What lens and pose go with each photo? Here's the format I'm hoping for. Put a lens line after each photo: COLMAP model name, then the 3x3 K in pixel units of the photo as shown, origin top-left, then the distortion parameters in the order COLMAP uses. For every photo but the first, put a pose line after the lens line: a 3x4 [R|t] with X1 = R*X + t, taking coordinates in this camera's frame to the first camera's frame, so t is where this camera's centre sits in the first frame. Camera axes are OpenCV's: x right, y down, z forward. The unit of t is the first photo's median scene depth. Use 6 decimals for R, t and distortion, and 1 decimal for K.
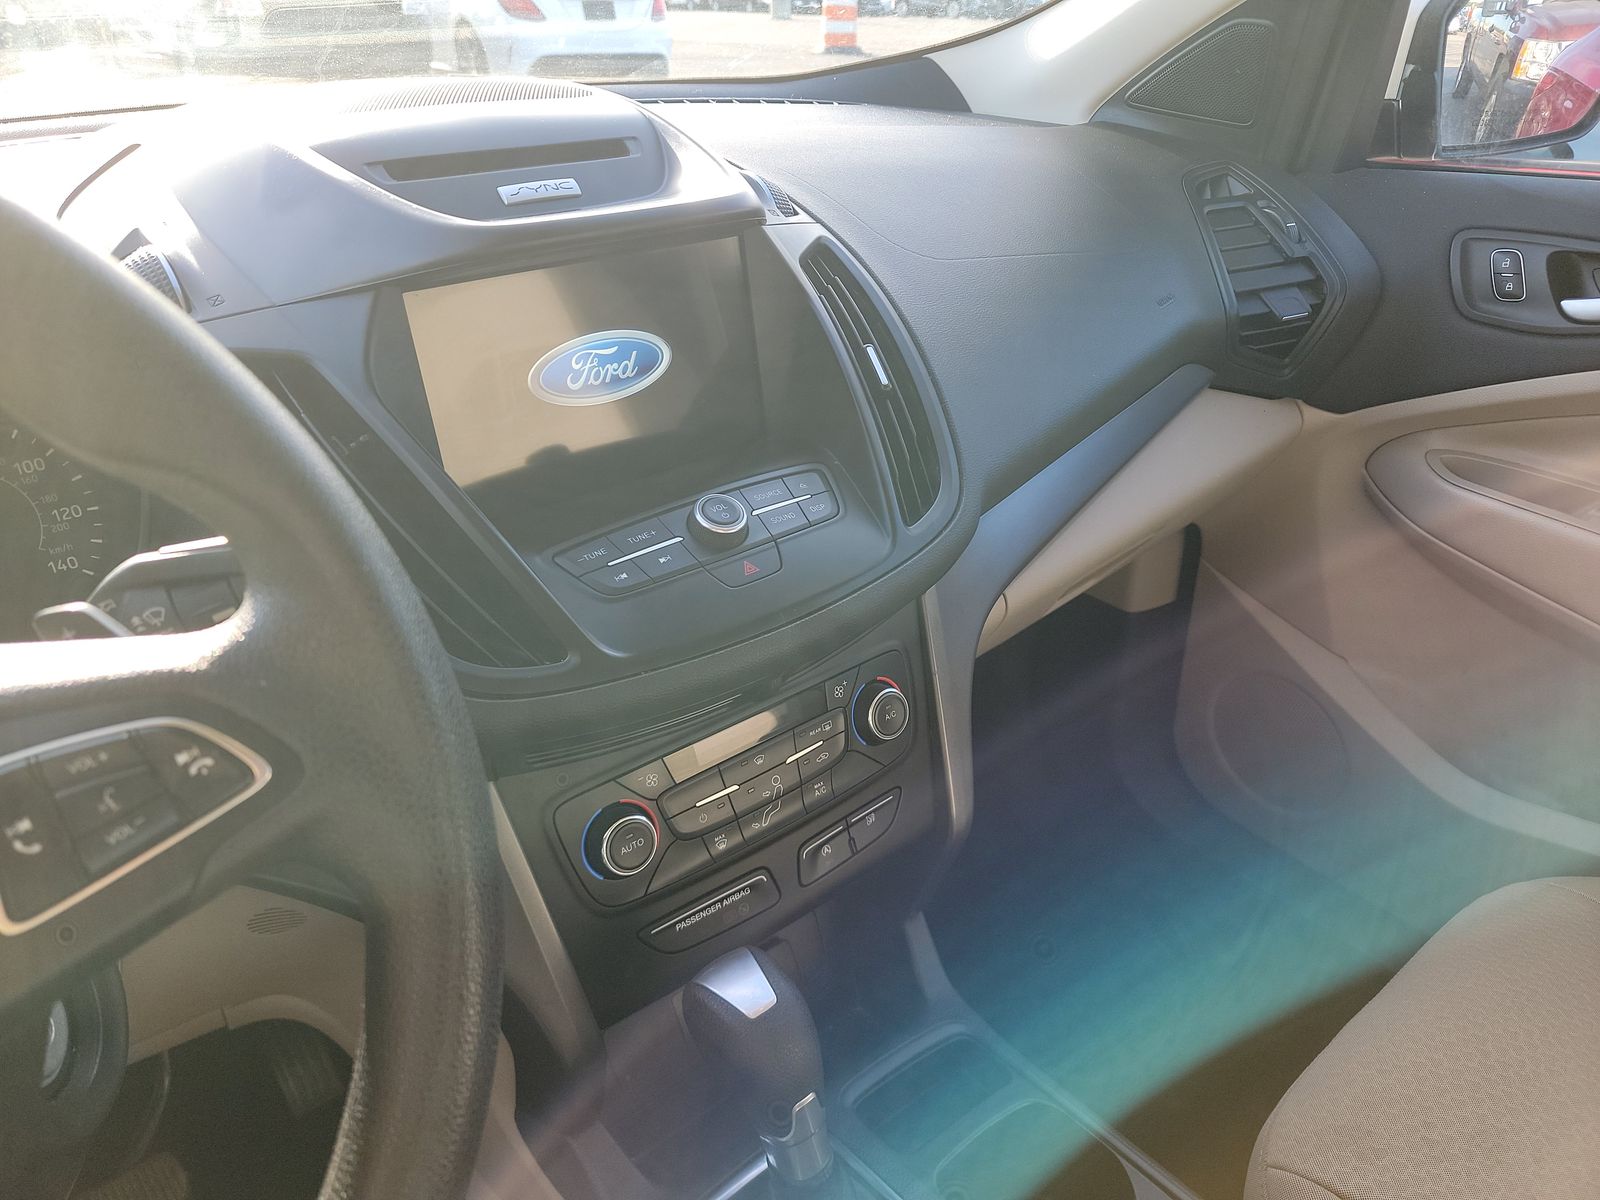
lens RADIAL K [[1119.4, 0, 764.0], [0, 1119.4, 601.7], [0, 0, 1]] dist [0.133471, -0.109657]
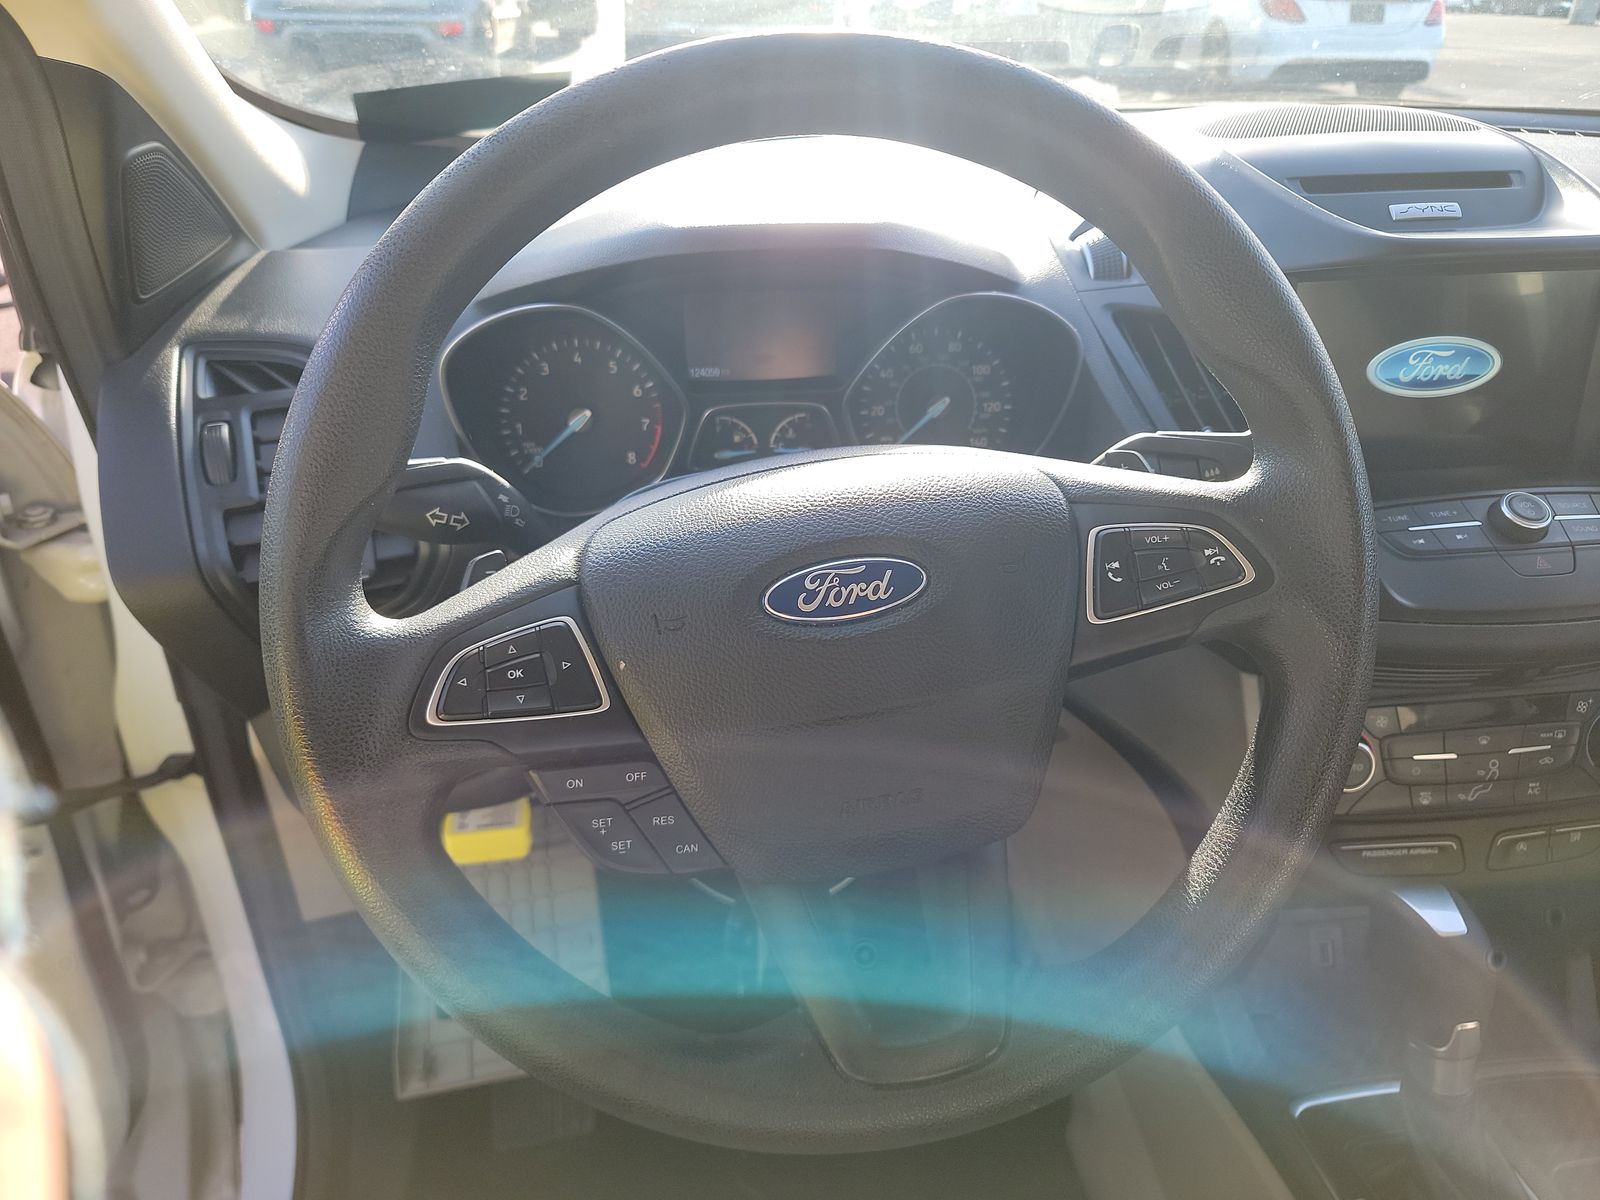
lens RADIAL K [[1142.8, 0, 800.0], [0, 1142.8, 600.0], [0, 0, 1]] dist [0.026630, -0.004445]
pose [[0.863234, 0.261558, -0.431757, -0.139467], [-0.260305, 0.963455, 0.063220, 0.119475], [0.432514, 0.057814, 0.899772, -0.327984]]
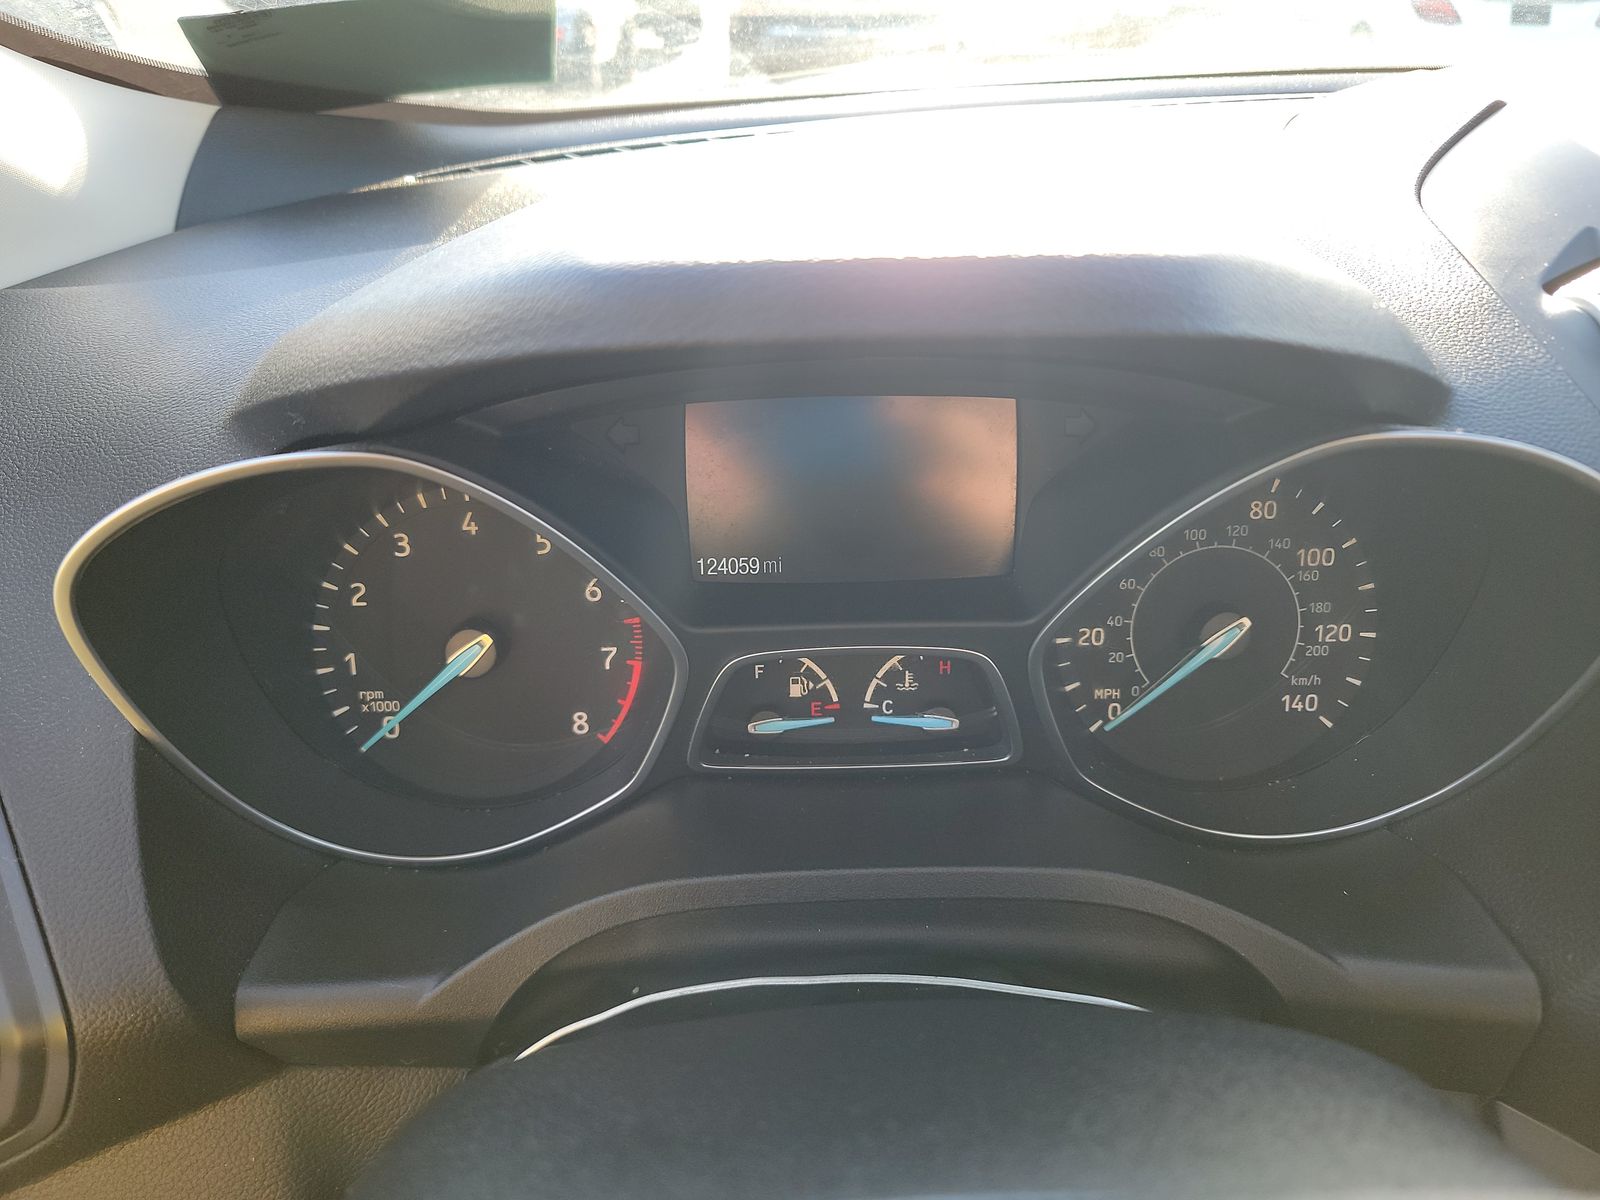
lens RADIAL K [[1115.2, 0, 800.0], [0, 1115.2, 600.0], [0, 0, 1]] dist [0.010519, 0.001146]
pose [[0.815978, 0.288510, -0.500942, -0.524420], [-0.285696, 0.954595, 0.084418, -0.059840], [0.502552, 0.074234, 0.861354, 0.282579]]
